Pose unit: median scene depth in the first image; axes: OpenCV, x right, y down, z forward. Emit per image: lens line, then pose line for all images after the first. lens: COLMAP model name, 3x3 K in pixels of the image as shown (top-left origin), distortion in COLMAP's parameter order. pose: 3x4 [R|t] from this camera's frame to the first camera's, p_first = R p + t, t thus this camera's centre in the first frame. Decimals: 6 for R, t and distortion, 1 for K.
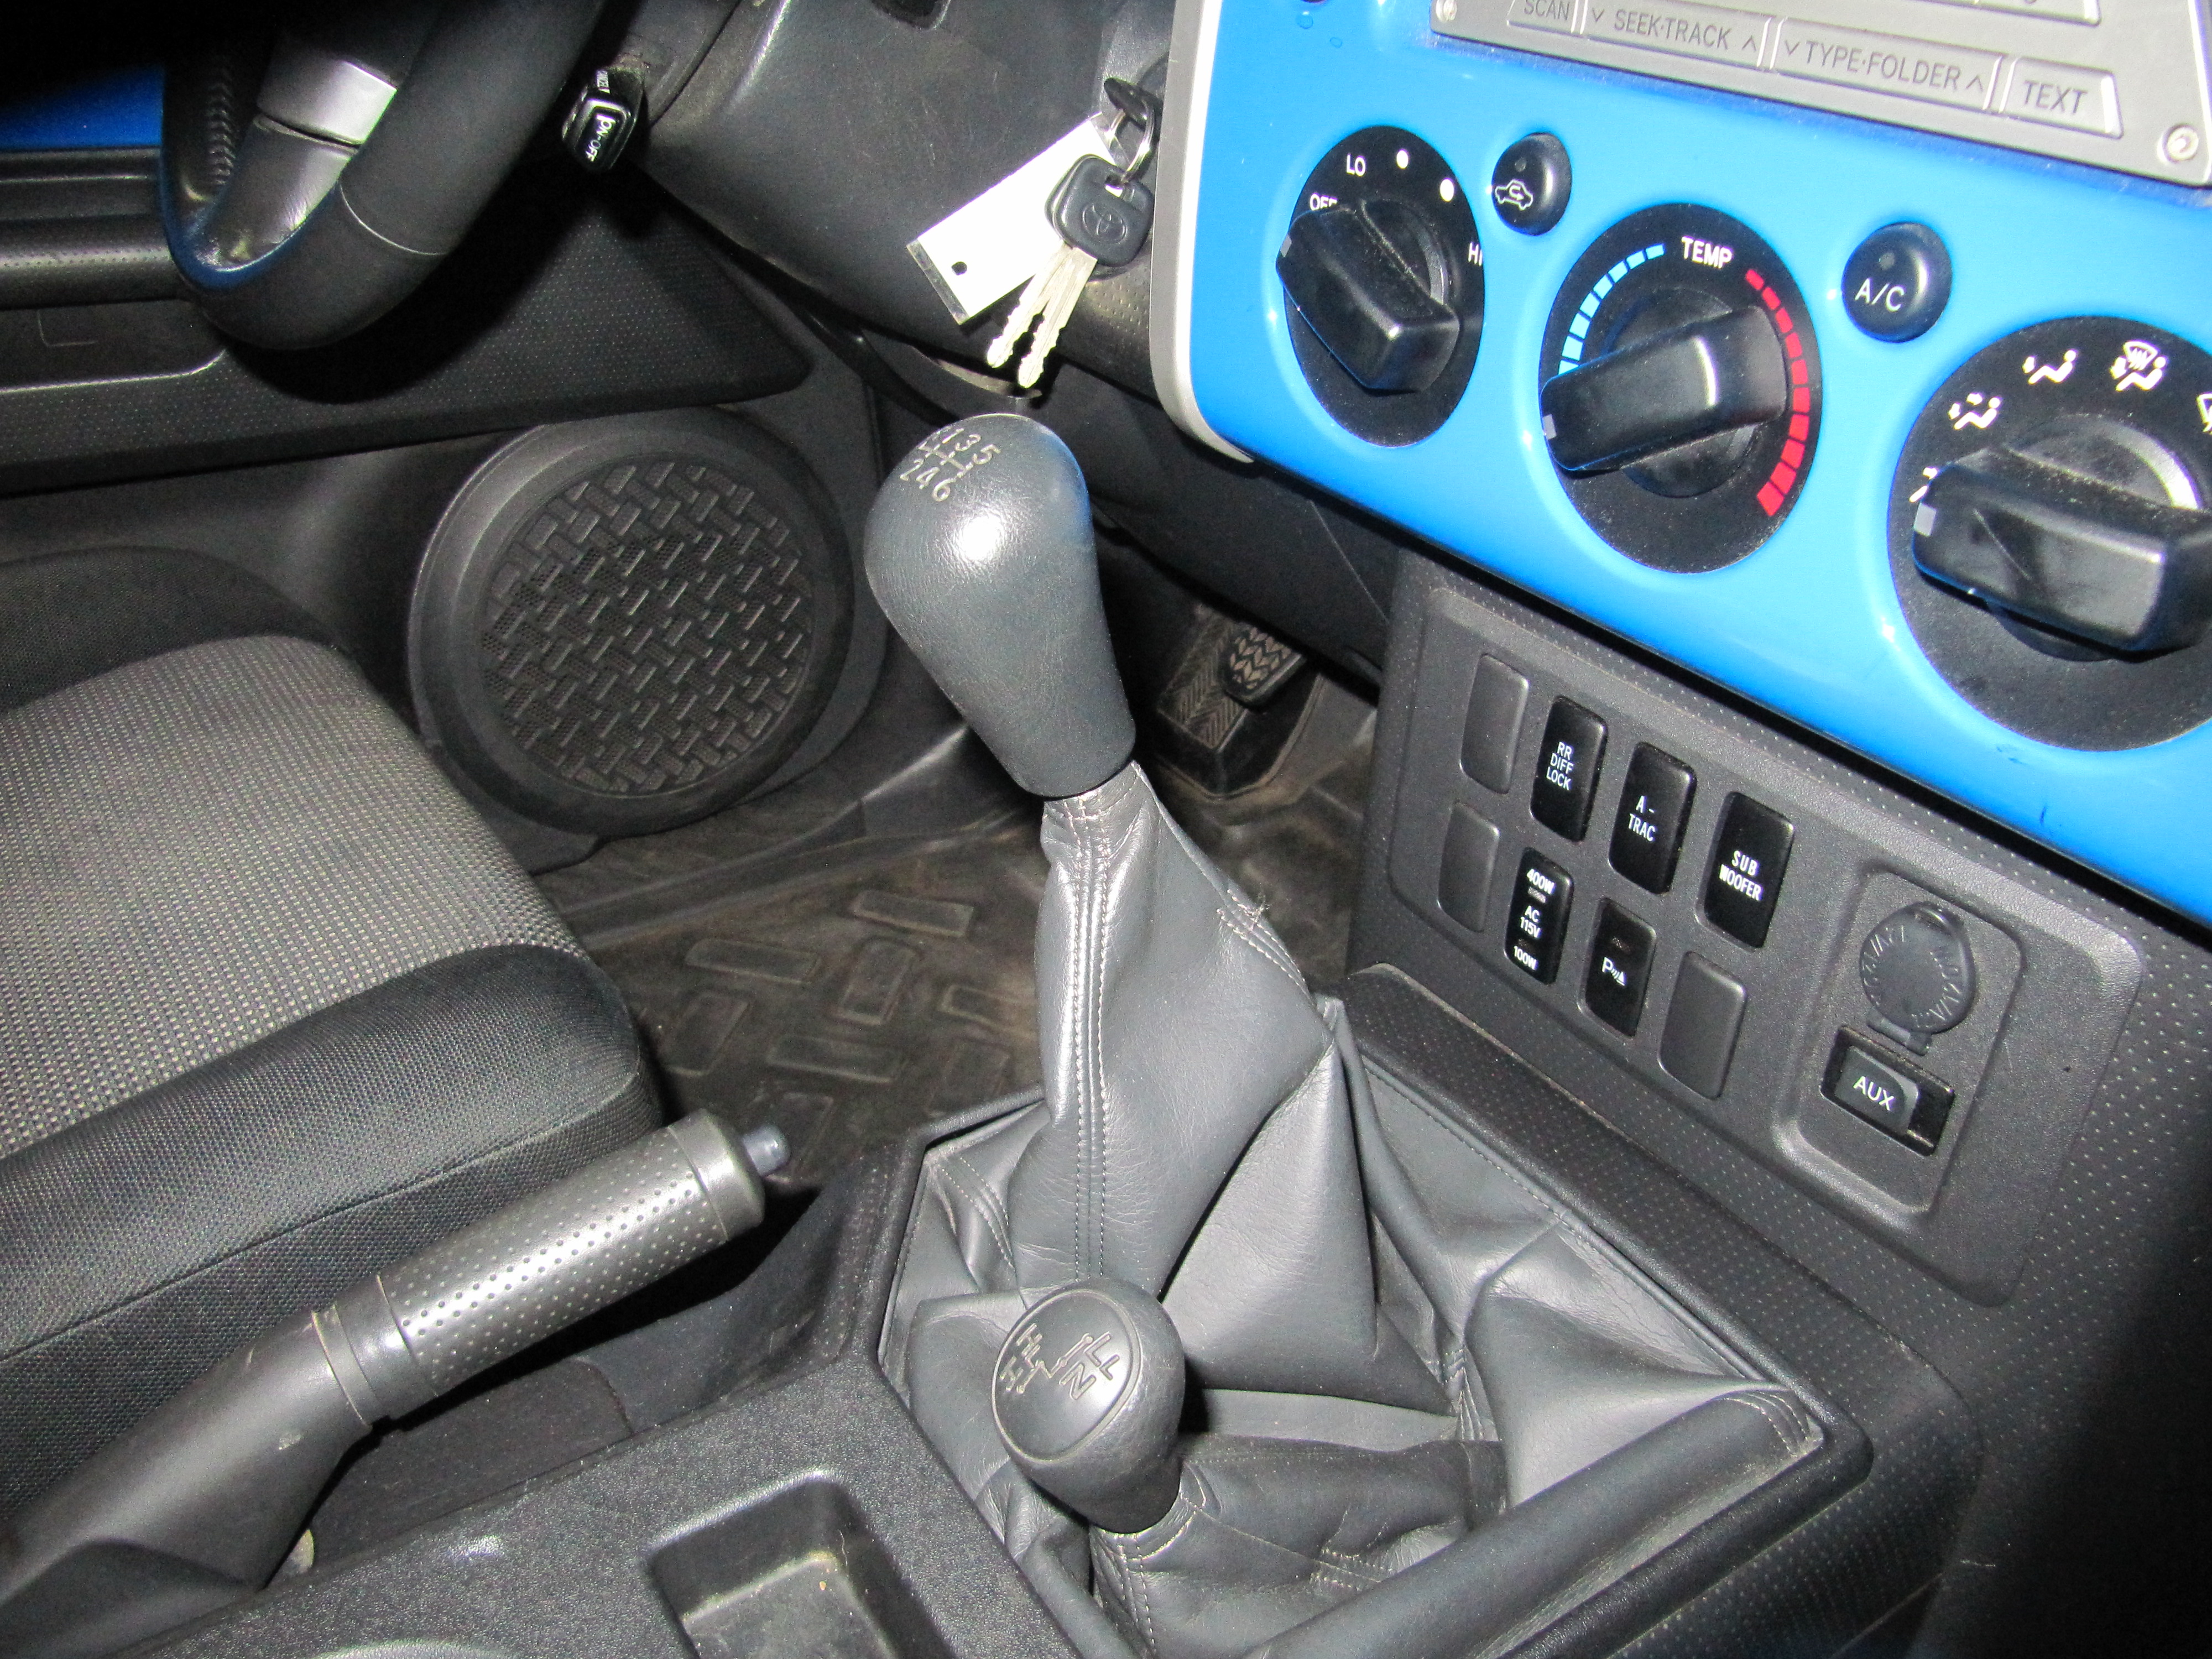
lens RADIAL K [[1840.9, 0, 1106.0], [0, 1840.9, 829.5], [0, 0, 1]] dist [-0.062055, 0.003853]
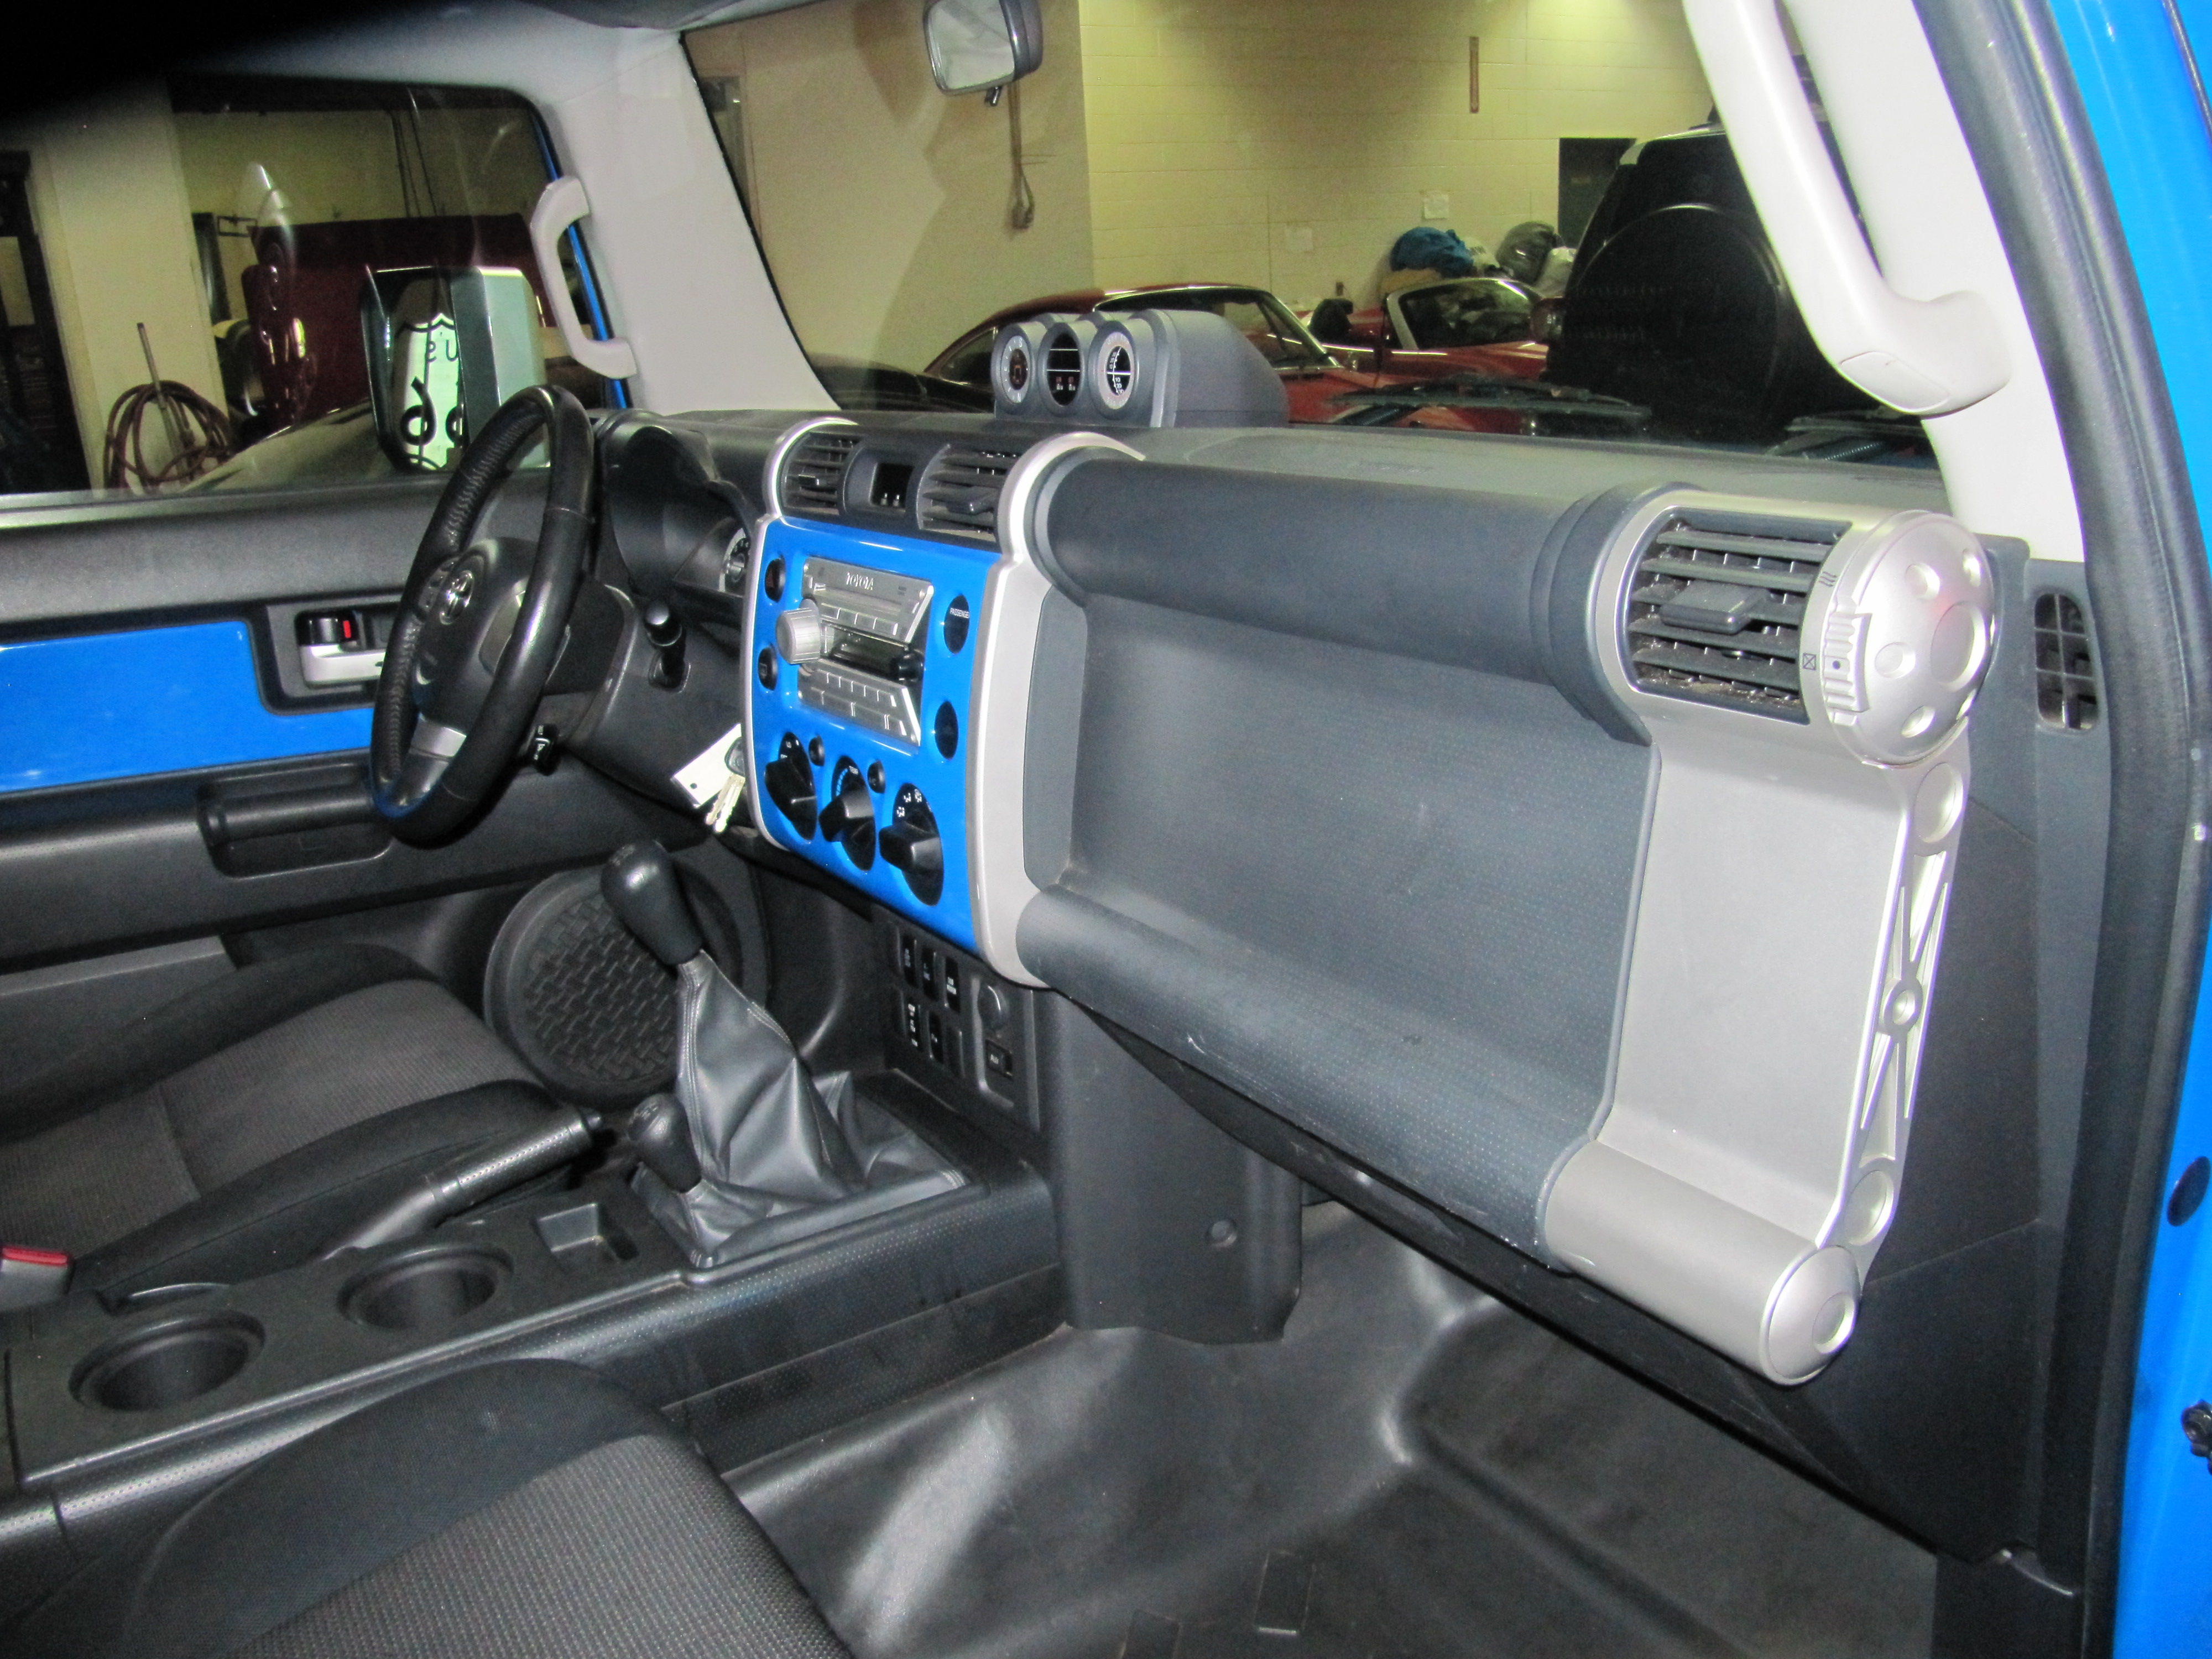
lens RADIAL K [[1840.9, 0, 1106.0], [0, 1840.9, 829.5], [0, 0, 1]] dist [-0.062055, 0.003853]
pose [[0.995267, -0.082562, -0.051254, 0.453956], [0.067816, 0.967857, -0.242186, 0.290614], [0.069602, 0.237564, 0.968875, -1.011608]]
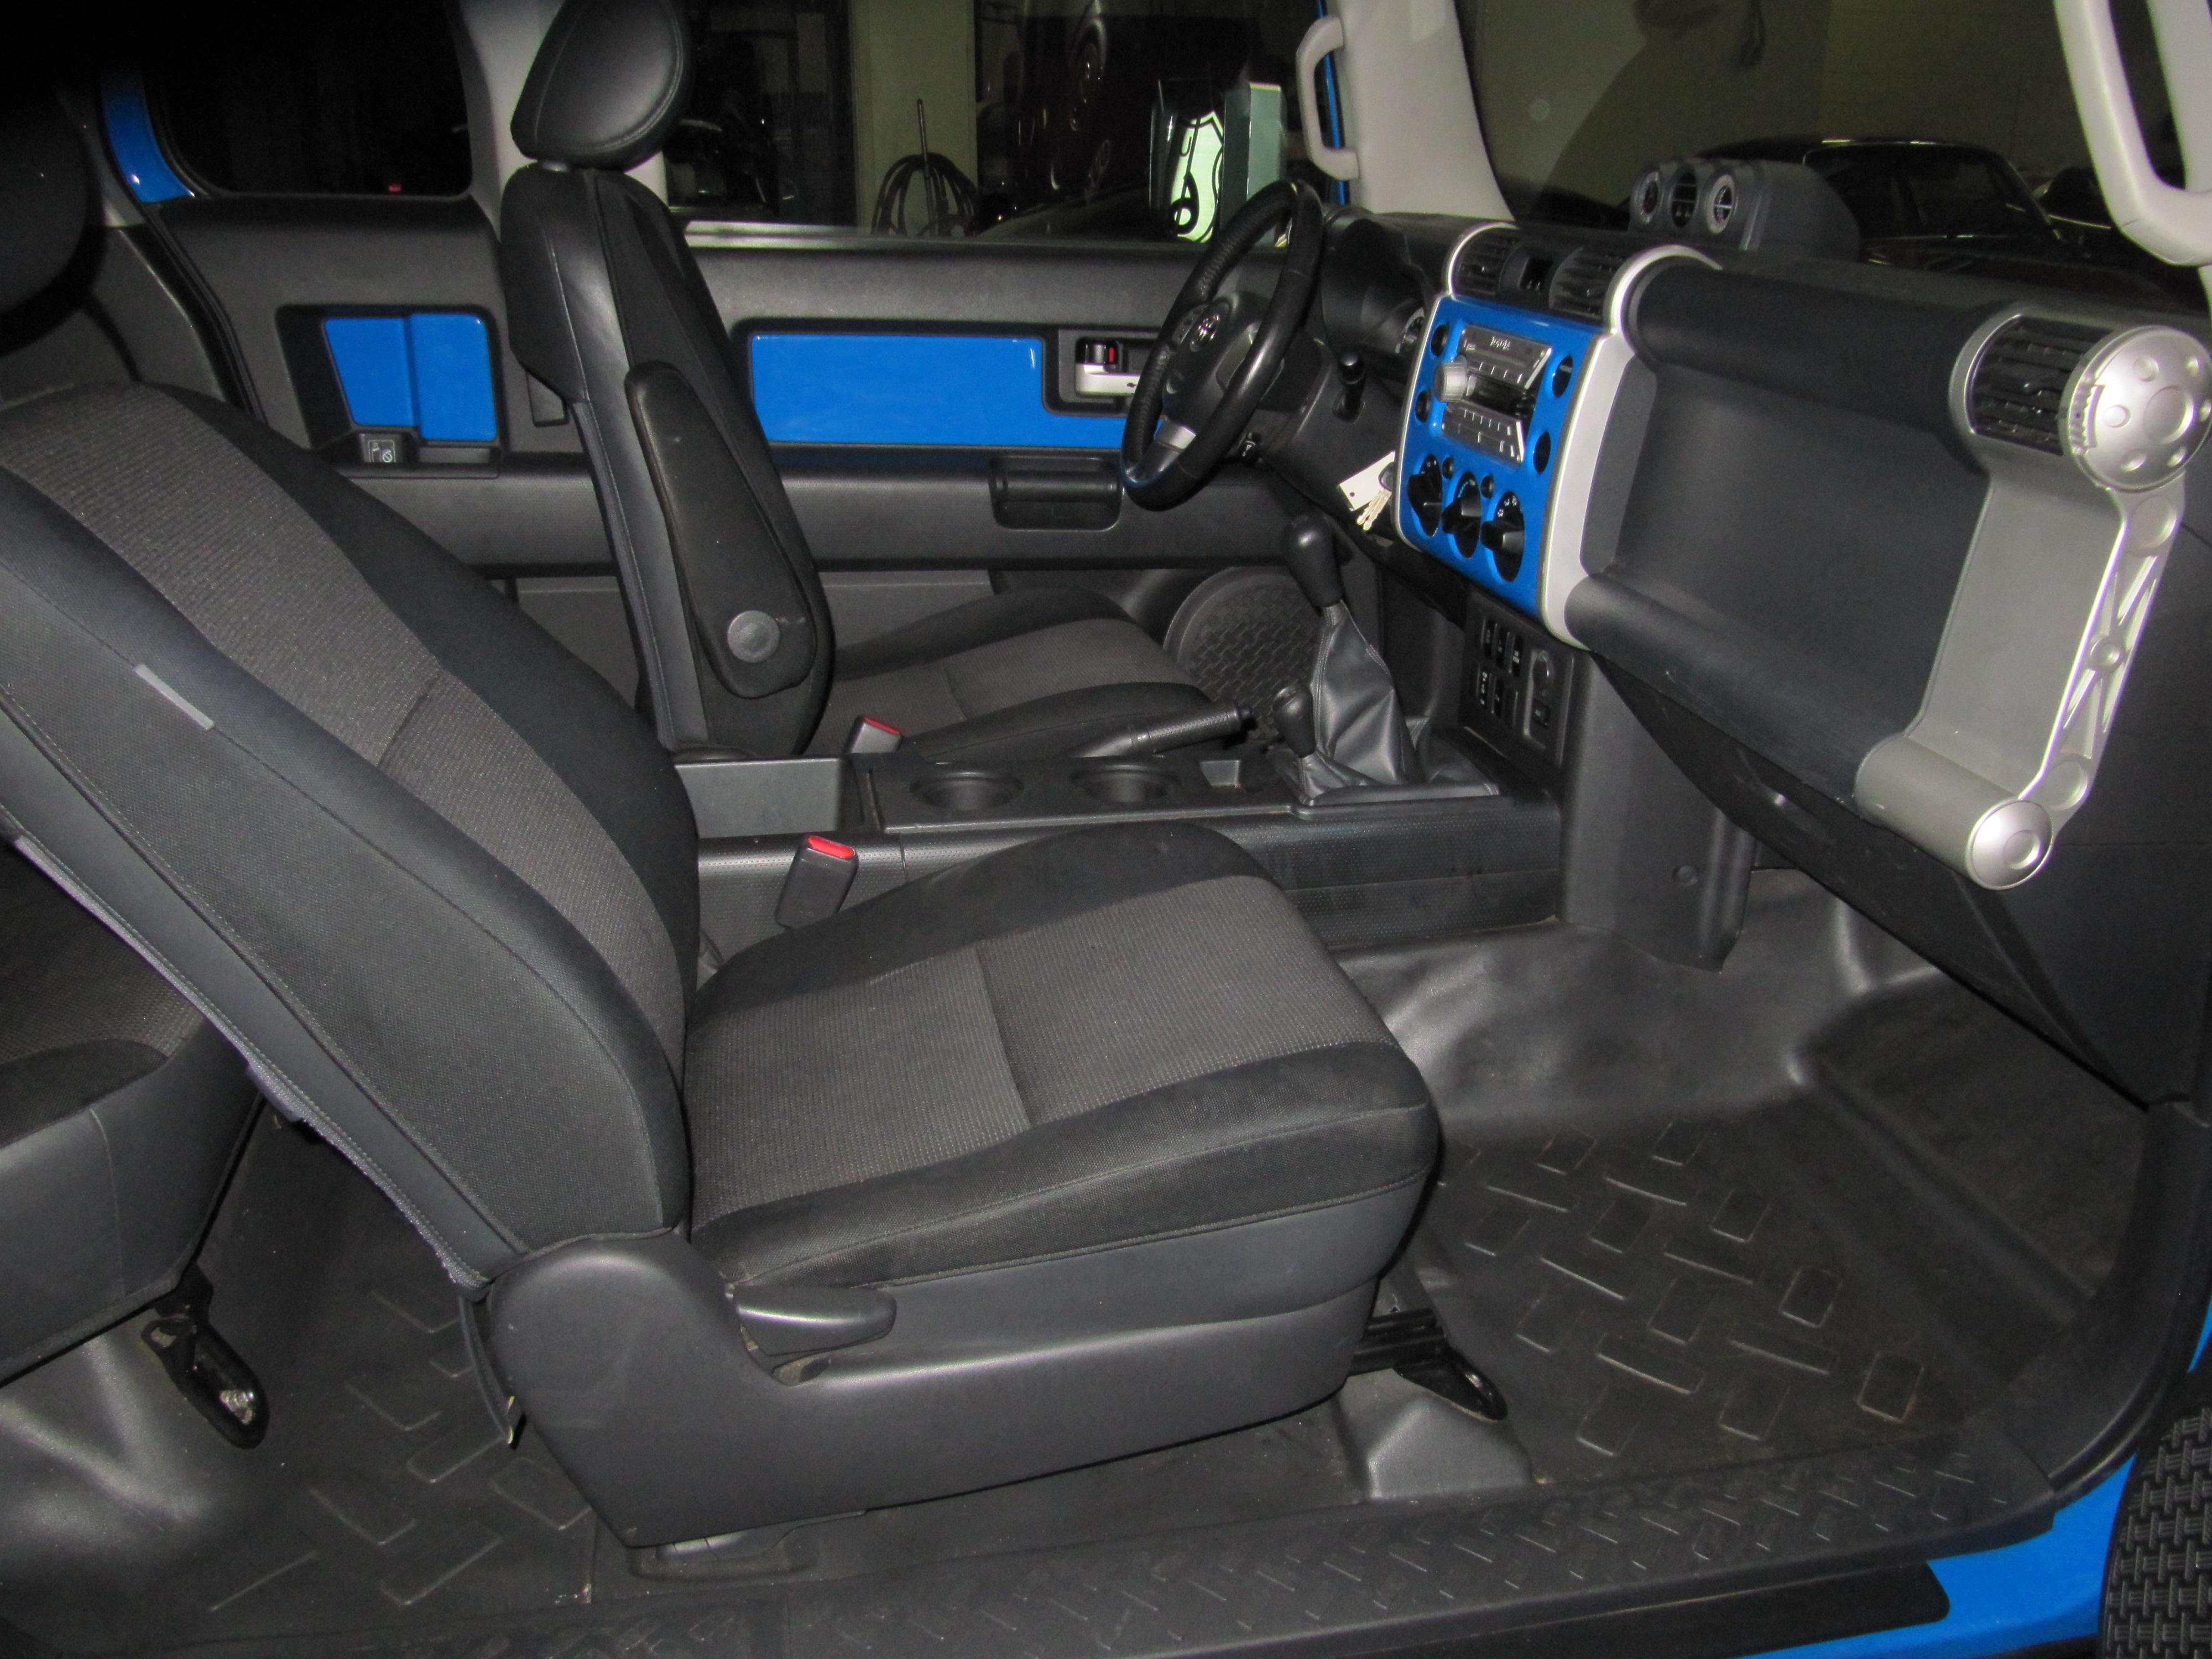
lens RADIAL K [[1829.1, 0, 1106.0], [0, 1829.1, 829.5], [0, 0, 1]] dist [-0.041674, -0.008796]
pose [[0.924330, 0.106804, -0.366343, 0.593247], [-0.166962, 0.976456, -0.136589, 0.609098], [0.343129, 0.187418, 0.920400, -1.559564]]
